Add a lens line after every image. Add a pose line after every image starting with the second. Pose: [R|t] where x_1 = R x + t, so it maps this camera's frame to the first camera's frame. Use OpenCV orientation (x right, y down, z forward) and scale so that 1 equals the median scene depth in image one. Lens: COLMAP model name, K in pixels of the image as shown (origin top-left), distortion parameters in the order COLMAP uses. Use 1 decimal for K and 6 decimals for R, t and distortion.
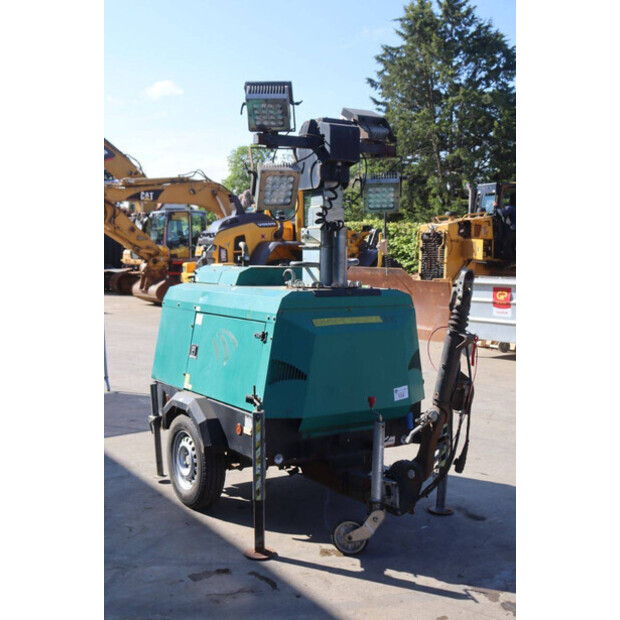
lens RADIAL K [[774.4, 0, 310.0], [0, 774.4, 308.5], [0, 0, 1]] dist [0.031639, 0.000000]
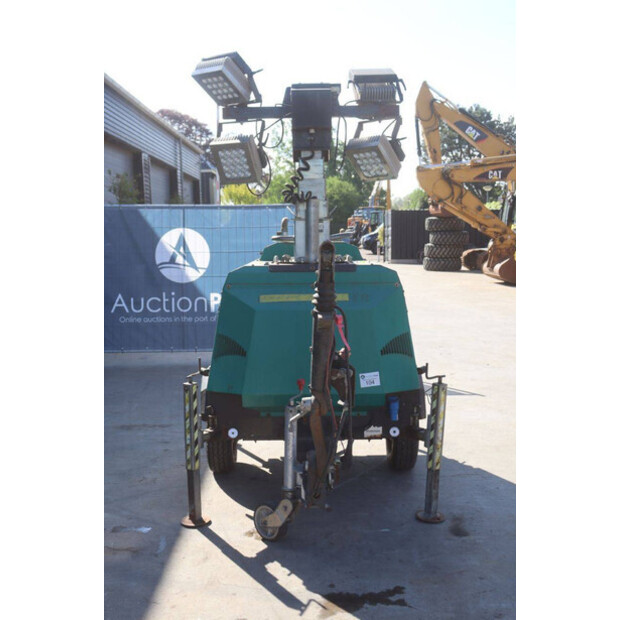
lens RADIAL K [[752.4, 0, 310.9], [0, 752.4, 309.5], [0, 0, 1]] dist [-0.038073, 0.000000]
pose [[0.838809, 0.034574, -0.543328, 0.529141], [-0.018301, 0.999208, 0.035329, -0.002385], [0.544119, -0.019690, 0.838777, 0.227435]]
